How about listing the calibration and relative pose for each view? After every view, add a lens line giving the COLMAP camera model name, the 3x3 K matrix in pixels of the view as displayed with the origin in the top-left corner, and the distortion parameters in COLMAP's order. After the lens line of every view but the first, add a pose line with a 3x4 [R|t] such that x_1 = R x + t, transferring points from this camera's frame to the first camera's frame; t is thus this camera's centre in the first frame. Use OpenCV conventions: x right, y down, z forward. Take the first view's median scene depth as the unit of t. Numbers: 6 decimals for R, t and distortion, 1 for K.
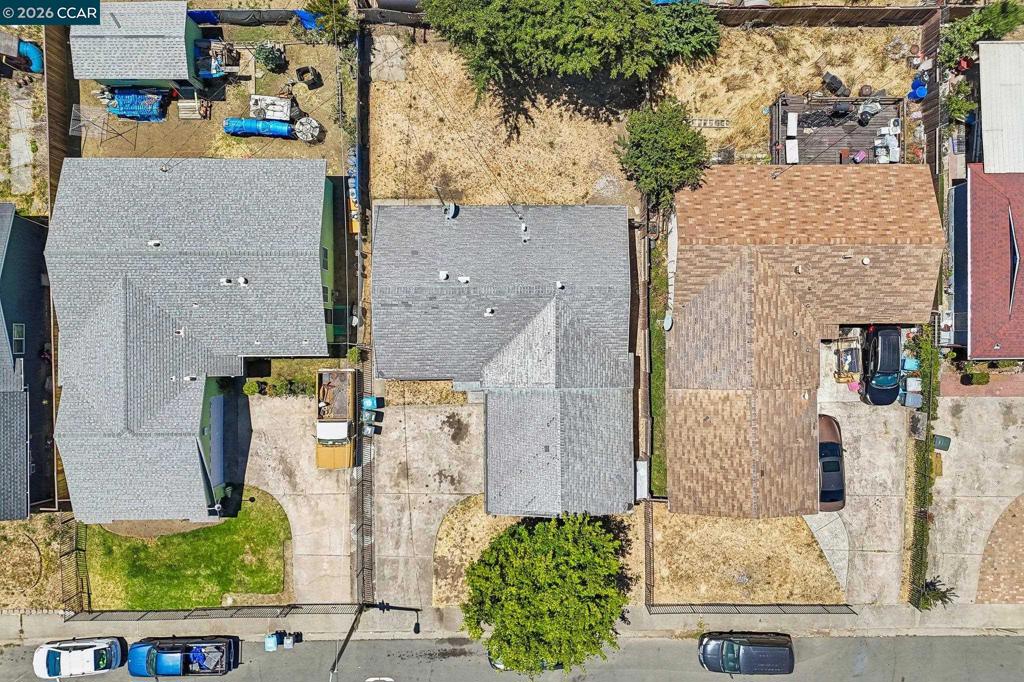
lens RADIAL K [[749.5, 0, 512.0], [0, 749.5, 341.0], [0, 0, 1]] dist [0.096073, -0.116589]
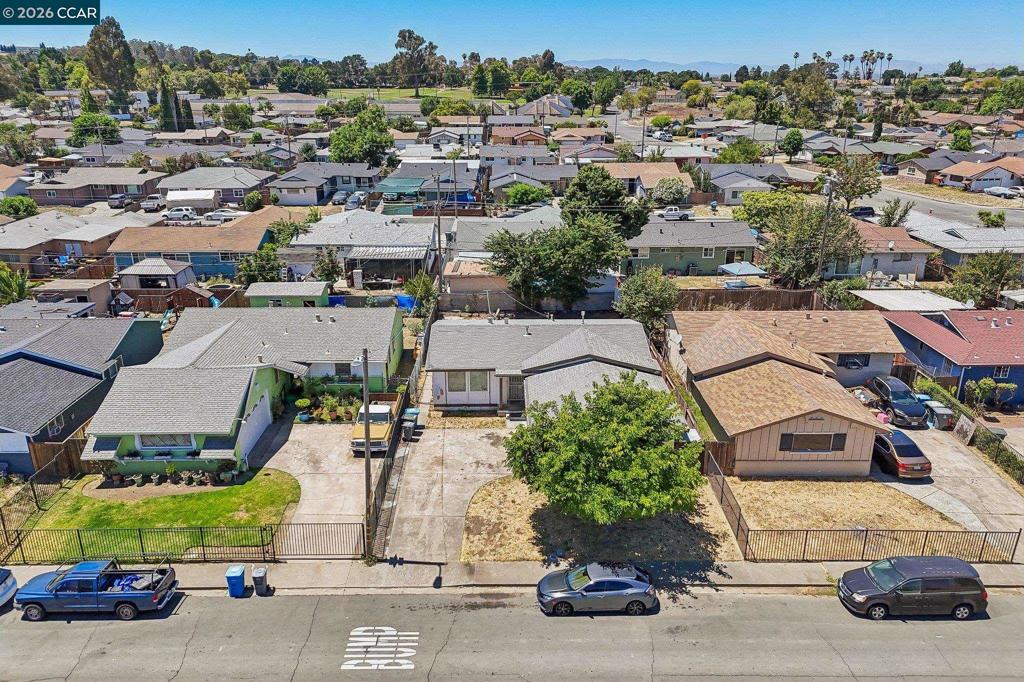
lens RADIAL K [[749.5, 0, 512.0], [0, 749.5, 341.0], [0, 0, 1]] dist [0.096073, -0.116589]
pose [[0.999924, -0.010750, 0.006064, -0.056831], [0.009245, 0.326854, -0.945030, 0.993630], [0.008177, 0.945014, 0.326928, 0.555518]]
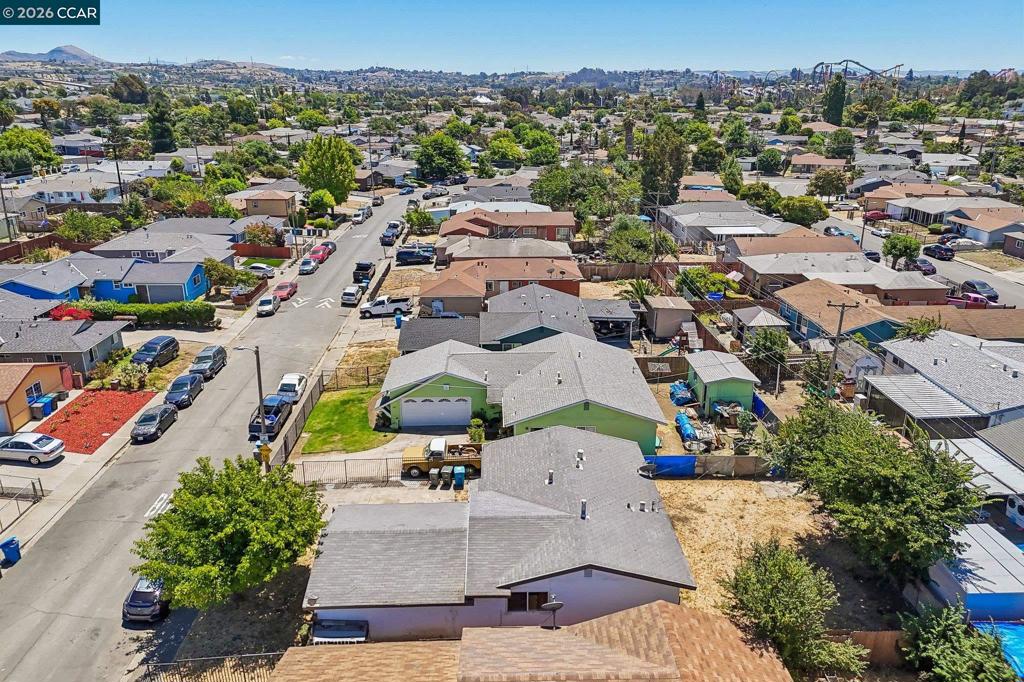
lens RADIAL K [[749.5, 0, 512.0], [0, 749.5, 341.0], [0, 0, 1]] dist [0.096073, -0.116589]
pose [[0.017962, 0.312807, -0.949647, 0.759991], [-0.999812, -0.001285, -0.019334, 0.028885], [-0.007268, 0.949816, 0.312725, 0.467256]]
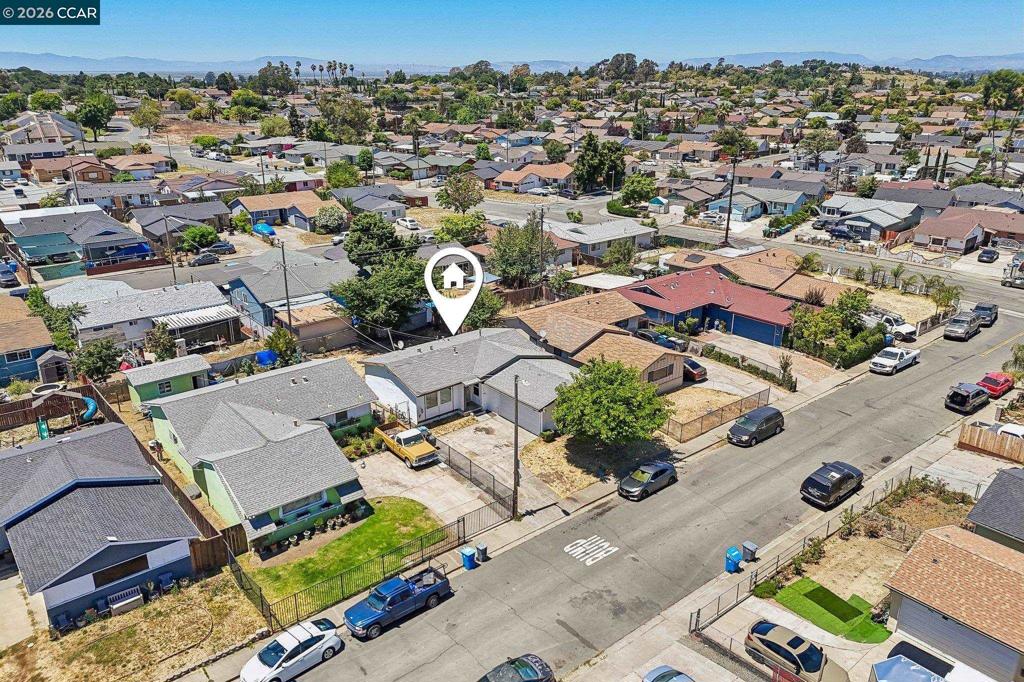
lens RADIAL K [[749.5, 0, 512.0], [0, 749.5, 341.0], [0, 0, 1]] dist [0.096073, -0.116589]
pose [[0.771438, -0.223944, 0.595594, -0.797434], [0.636174, 0.252526, -0.729050, 1.082903], [0.012863, 0.941318, 0.337275, 0.392619]]
